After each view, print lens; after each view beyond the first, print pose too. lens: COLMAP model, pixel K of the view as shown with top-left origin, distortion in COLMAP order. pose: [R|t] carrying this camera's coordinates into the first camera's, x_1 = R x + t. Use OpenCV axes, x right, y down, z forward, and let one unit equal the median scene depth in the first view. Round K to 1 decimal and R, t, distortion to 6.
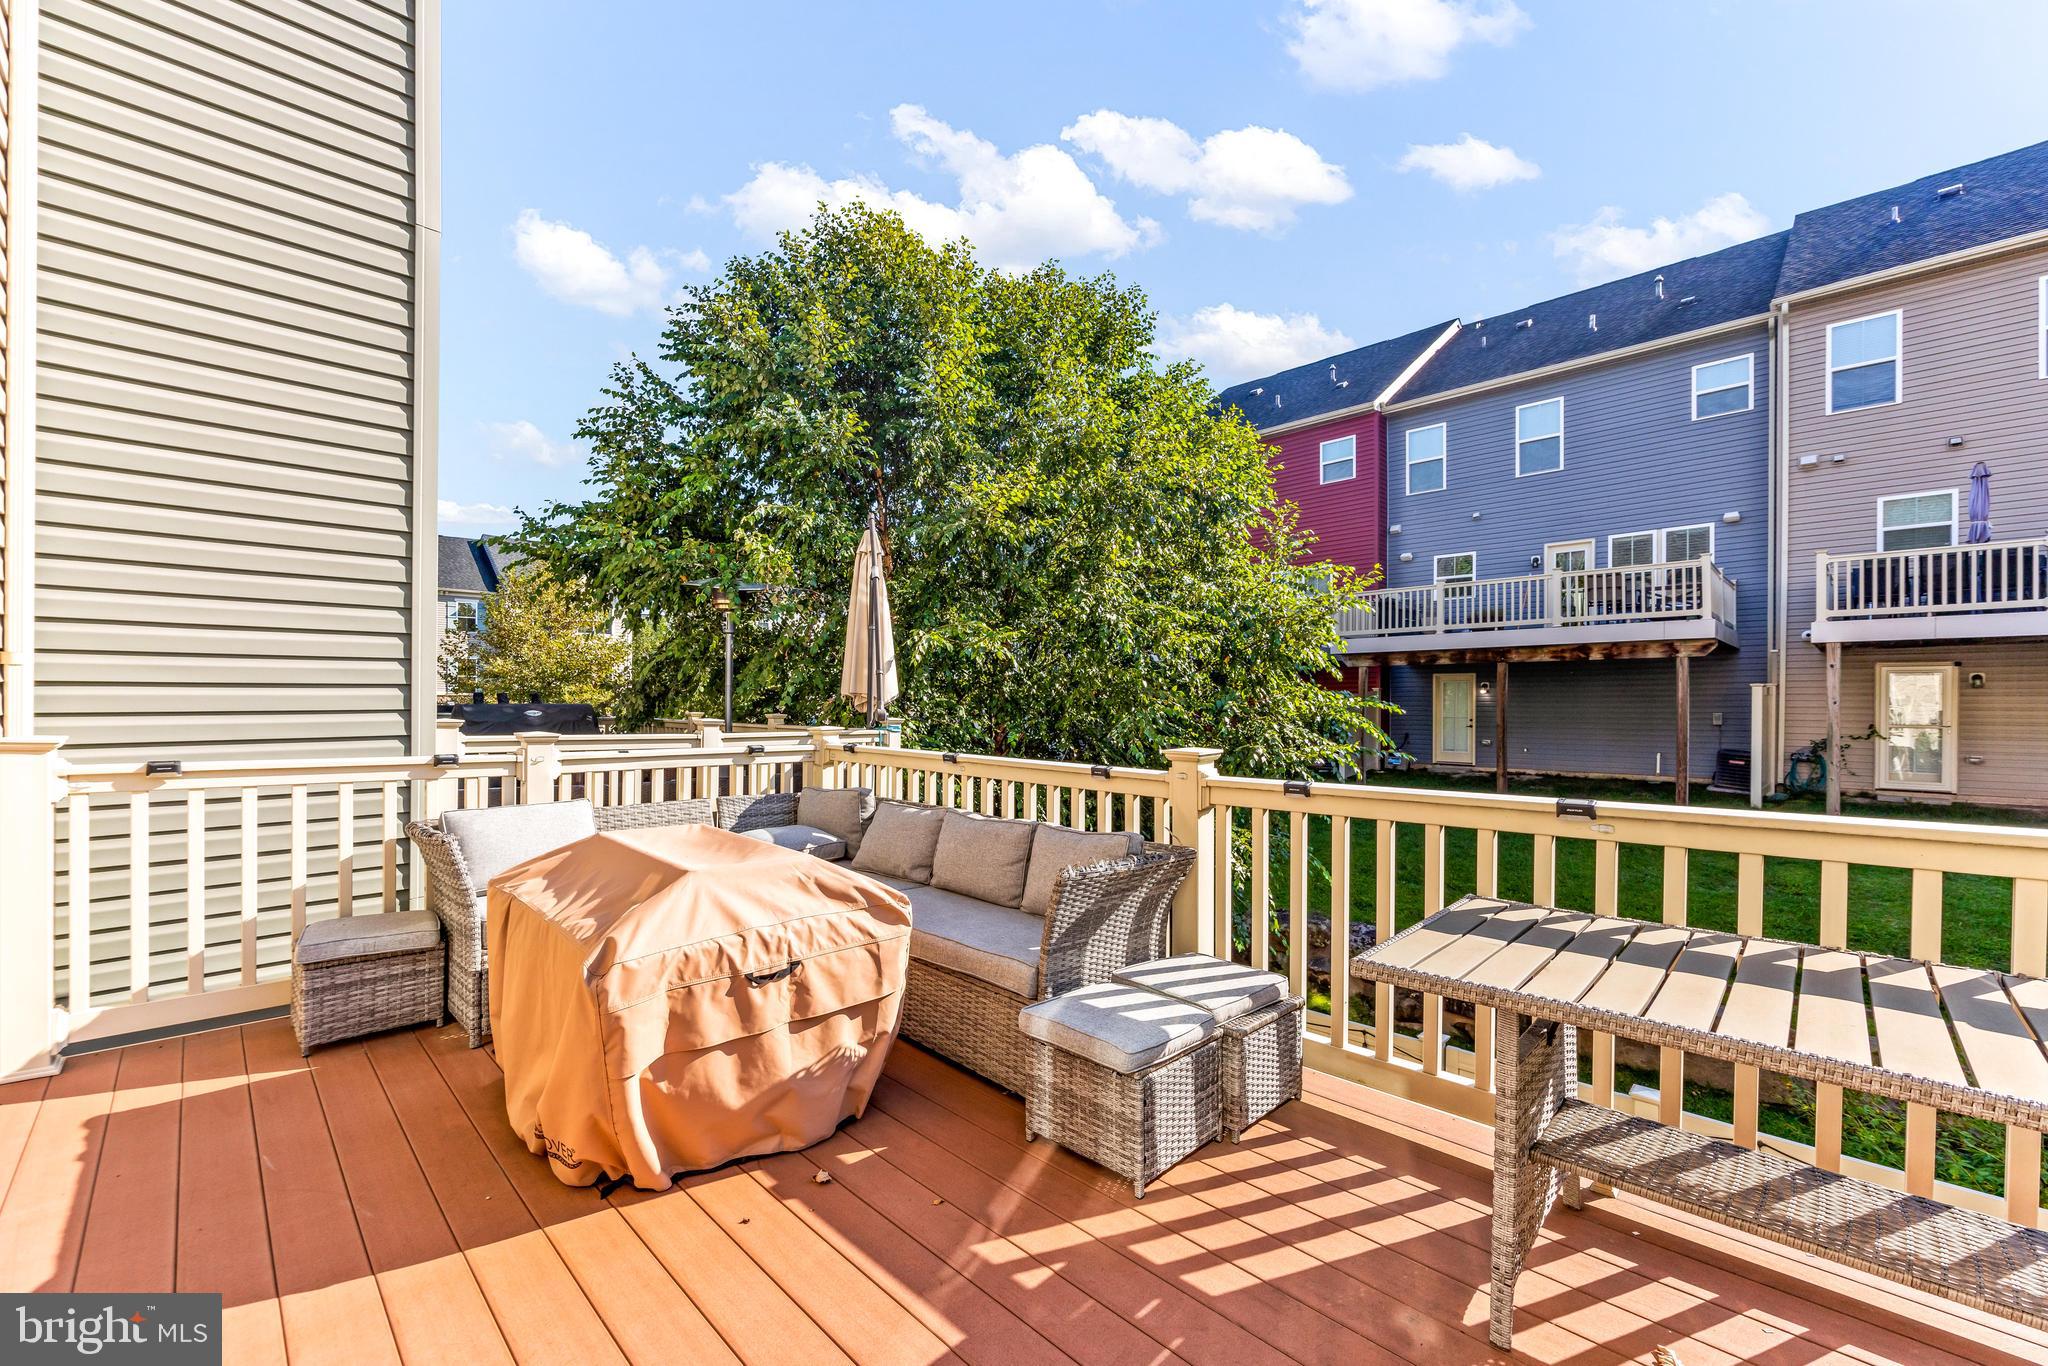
lens RADIAL K [[829.7, 0, 1031.0], [0, 829.7, 701.3], [0, 0, 1]] dist [-0.000497, -0.000158]
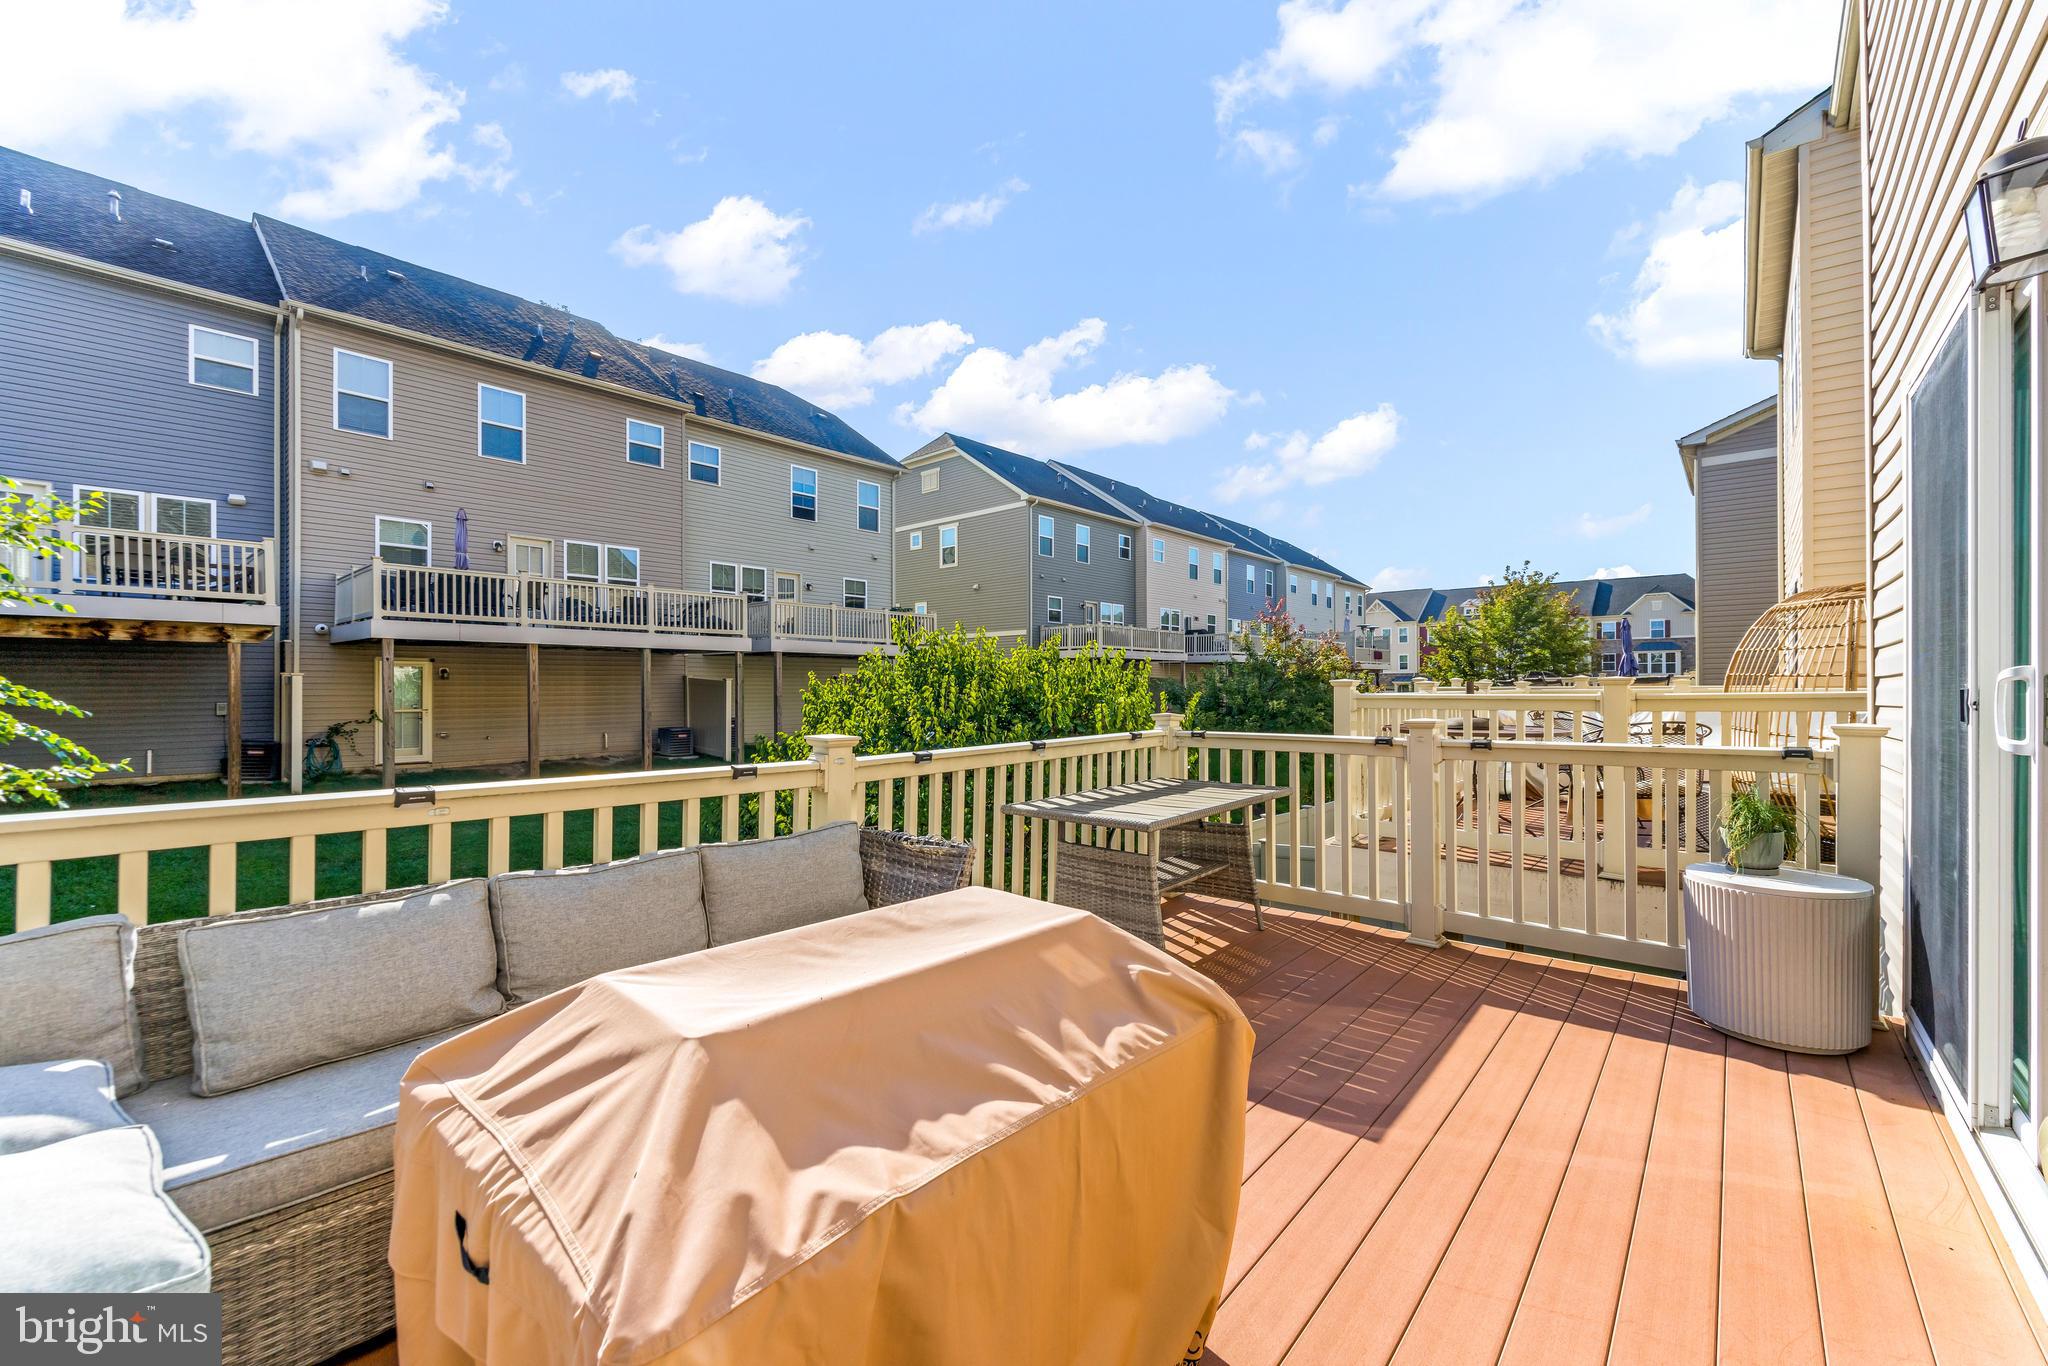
lens RADIAL K [[822.5, 0, 1019.0], [0, 822.5, 691.3], [0, 0, 1]] dist [0.000559, 0.000304]
pose [[-0.052963, -0.004147, 0.998588, -0.190337], [0.000773, 0.999991, 0.004194, -0.001676], [-0.998596, 0.000994, -0.052959, 0.161469]]
